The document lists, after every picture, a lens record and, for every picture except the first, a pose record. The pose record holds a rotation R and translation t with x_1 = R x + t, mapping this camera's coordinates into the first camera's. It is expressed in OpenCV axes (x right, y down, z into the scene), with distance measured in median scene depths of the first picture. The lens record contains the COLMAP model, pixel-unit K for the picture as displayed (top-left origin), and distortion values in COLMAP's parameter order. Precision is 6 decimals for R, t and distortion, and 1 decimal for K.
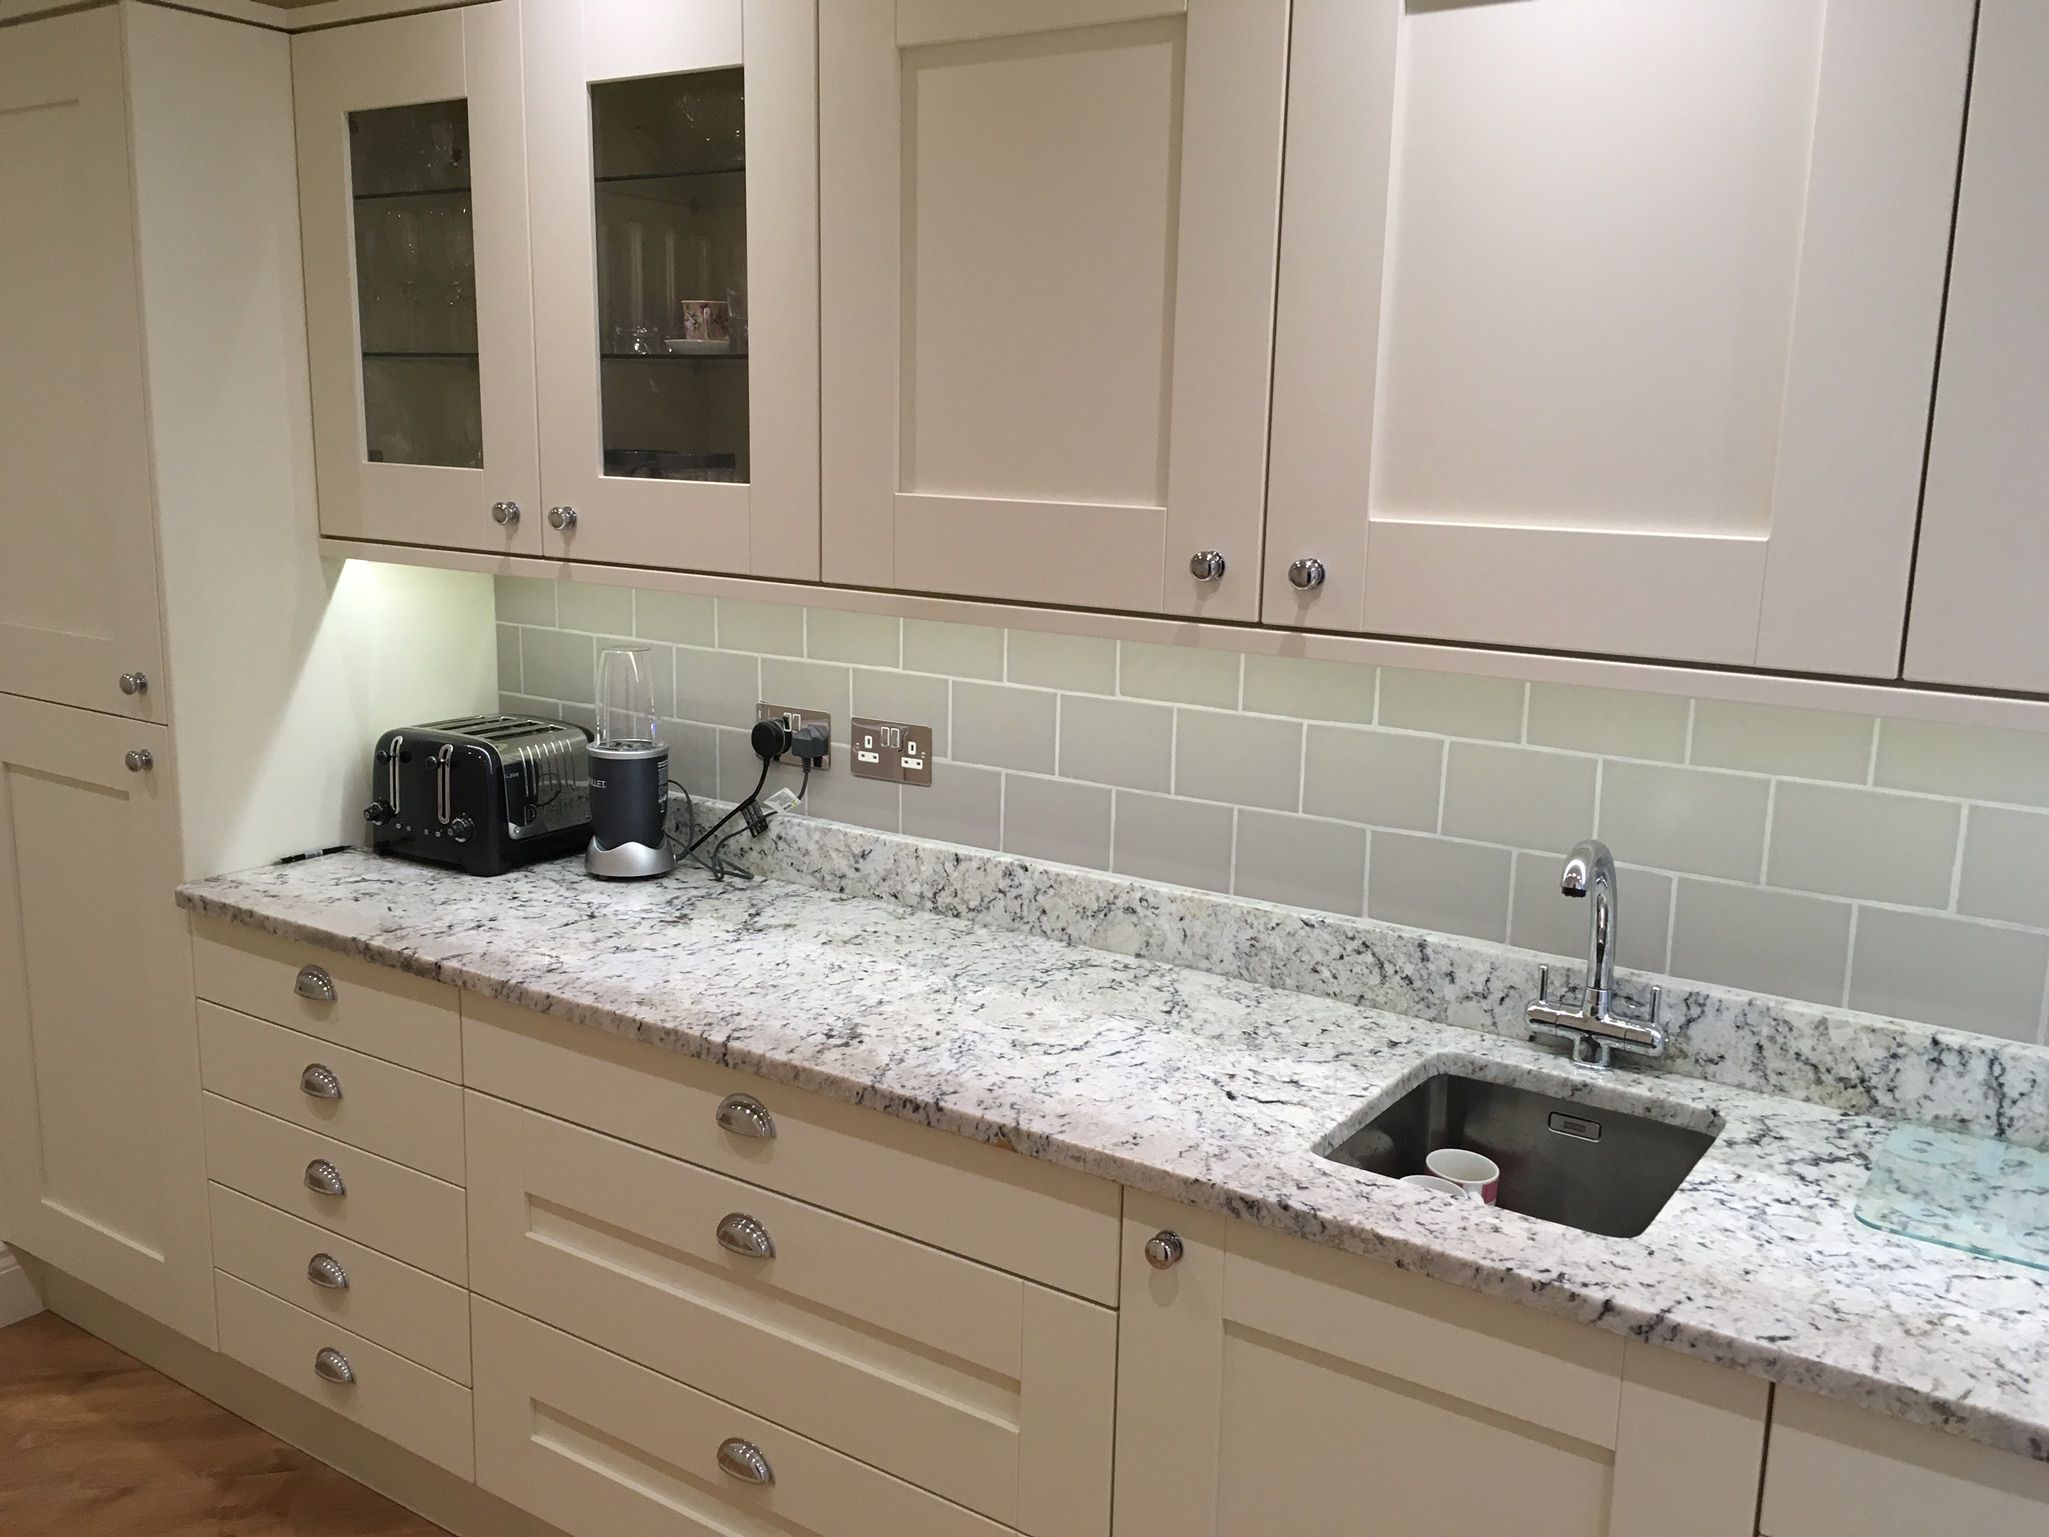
lens RADIAL K [[1761.5, 0, 1026.0], [0, 1761.5, 780.4], [0, 0, 1]] dist [0.067194, -0.105211]
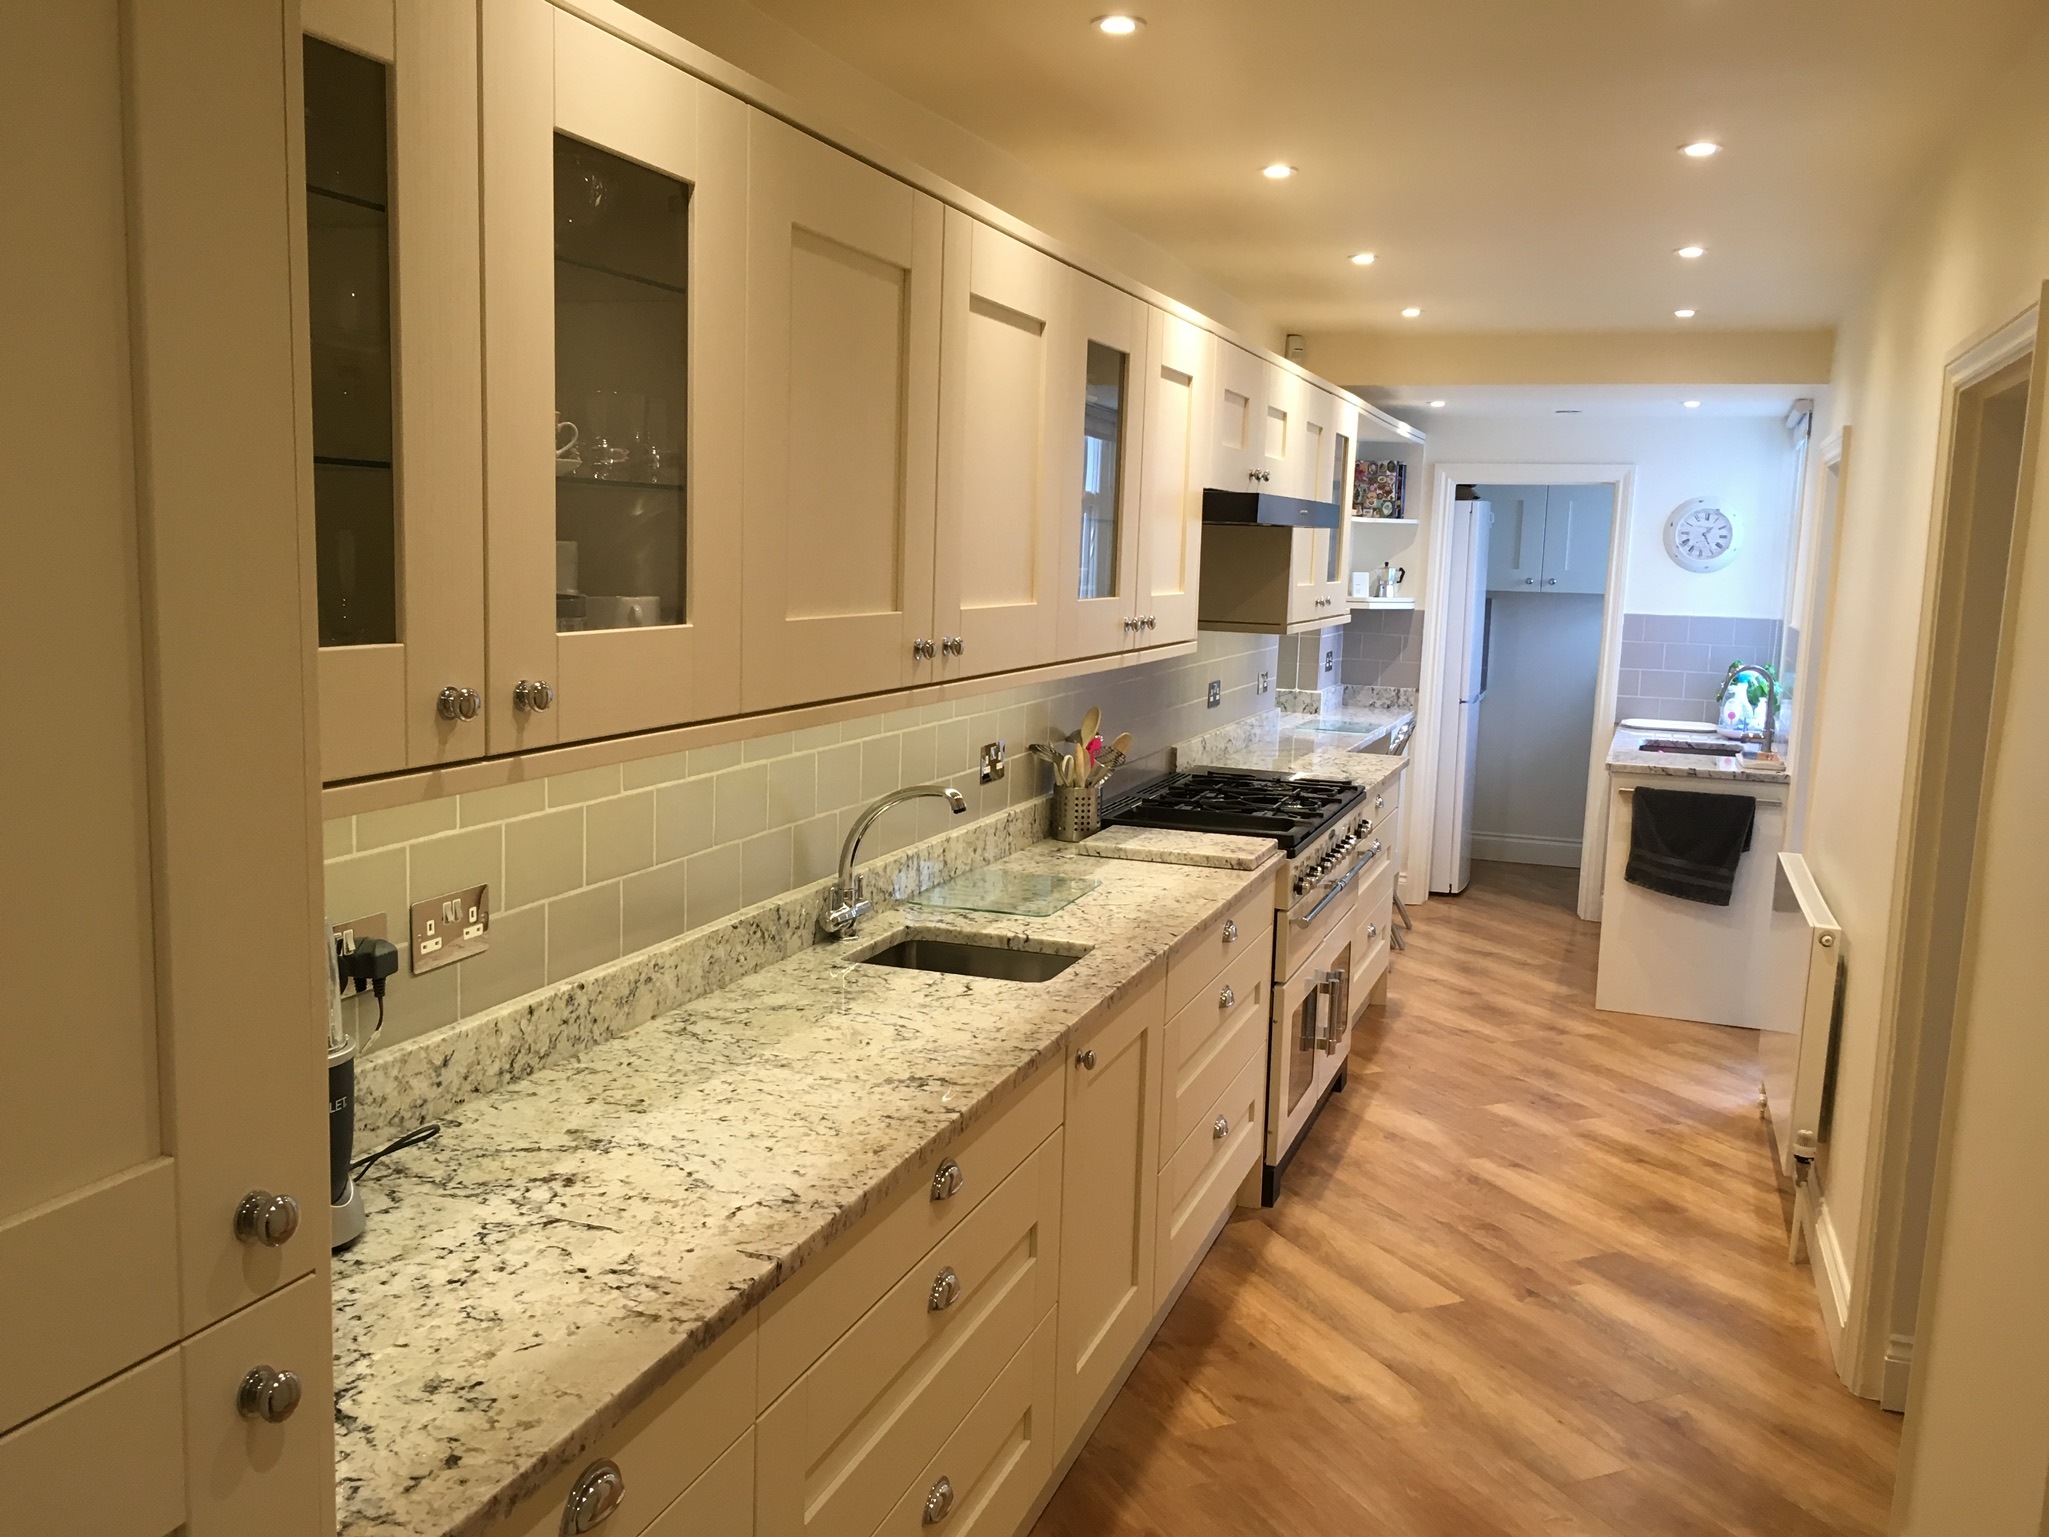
lens RADIAL K [[1761.5, 0, 1015.2], [0, 1761.5, 773.8], [0, 0, 1]] dist [0.067194, -0.105211]
pose [[-0.251439, -0.157801, 0.954923, -1.023910], [0.155382, 0.967241, 0.200750, -0.234947], [-0.955319, 0.198855, -0.218683, 0.987634]]
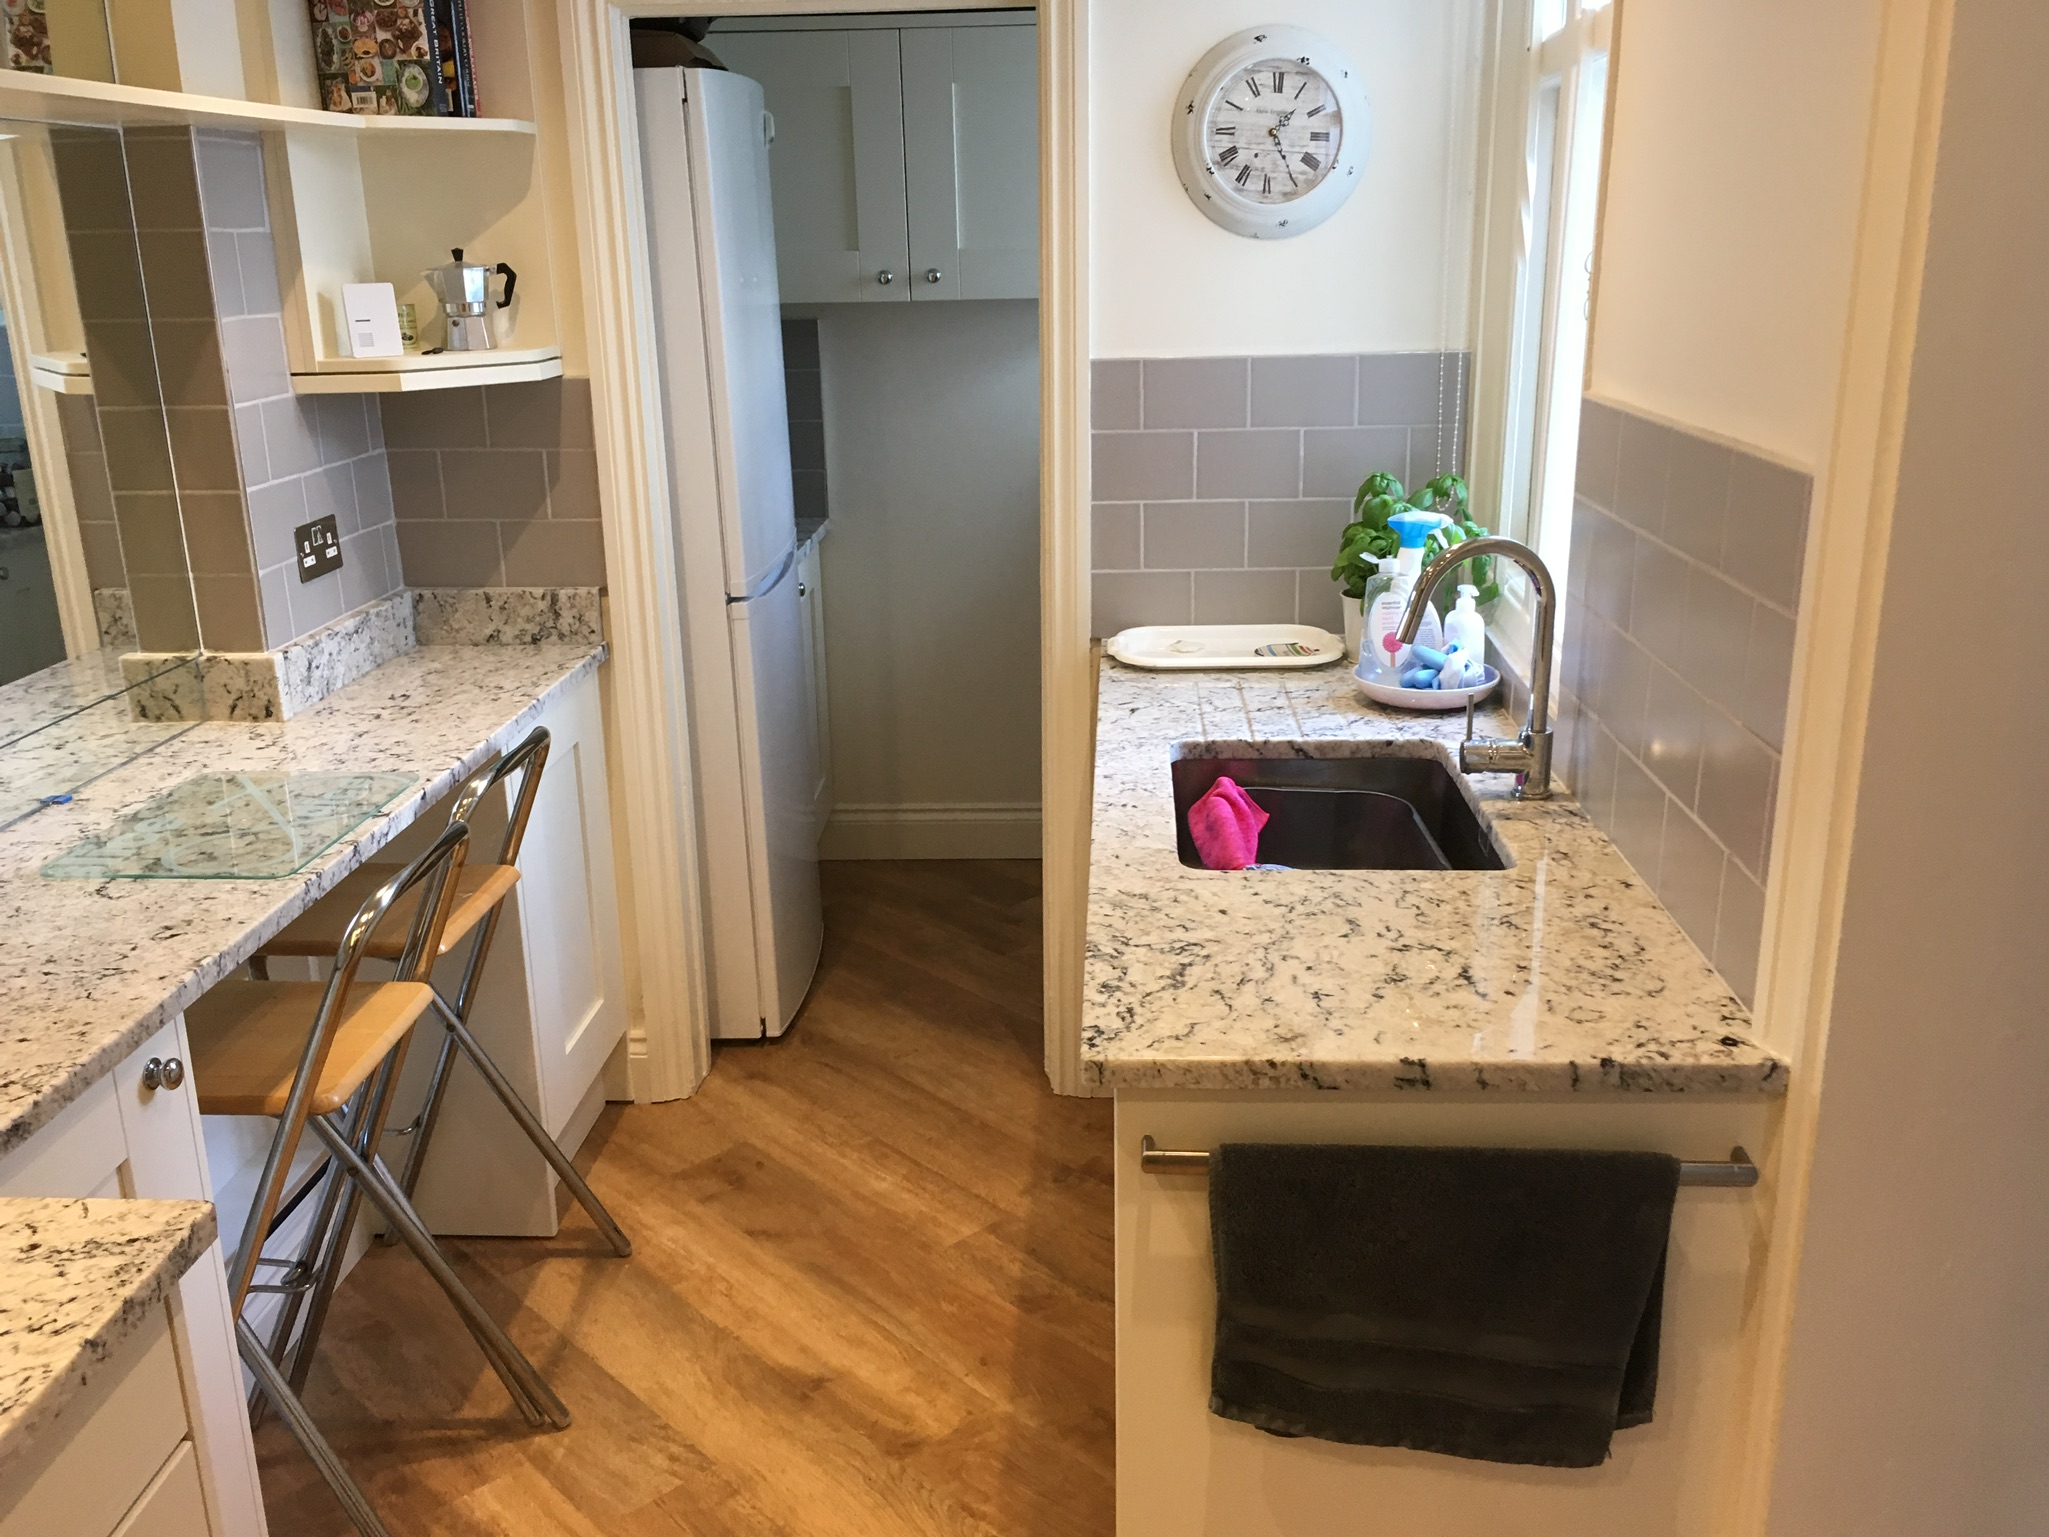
lens RADIAL K [[1761.5, 0, 1027.7], [0, 1761.5, 784.9], [0, 0, 1]] dist [0.067194, -0.105211]
pose [[-0.530263, -0.266209, 0.804956, 0.793877], [0.173599, 0.895221, 0.410419, 0.057400], [-0.829870, 0.357369, -0.428489, -0.175044]]
